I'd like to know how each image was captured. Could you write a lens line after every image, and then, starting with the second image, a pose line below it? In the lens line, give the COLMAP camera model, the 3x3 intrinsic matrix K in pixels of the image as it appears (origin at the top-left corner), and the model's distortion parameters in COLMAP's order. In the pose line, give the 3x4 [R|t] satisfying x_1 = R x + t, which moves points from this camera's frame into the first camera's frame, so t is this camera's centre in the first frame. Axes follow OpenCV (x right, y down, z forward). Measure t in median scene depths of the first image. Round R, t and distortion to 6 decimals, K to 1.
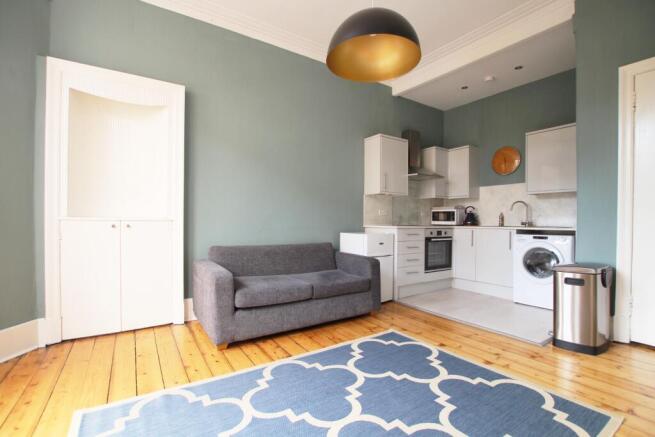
lens RADIAL K [[302.8, 0, 329.9], [0, 302.8, 224.7], [0, 0, 1]] dist [-0.021148, -0.000188]
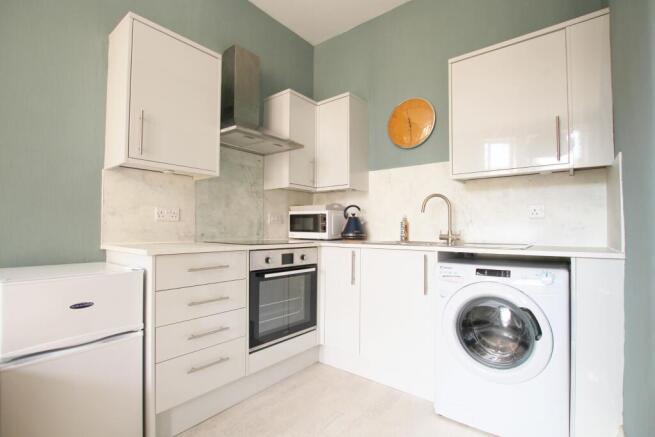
lens RADIAL K [[302.8, 0, 329.9], [0, 302.8, 224.7], [0, 0, 1]] dist [-0.021148, -0.000188]
pose [[0.955457, 0.003055, 0.295116, 0.276488], [0.005140, 0.999623, -0.026989, -0.011302], [-0.295087, 0.027304, 0.955080, 0.513564]]
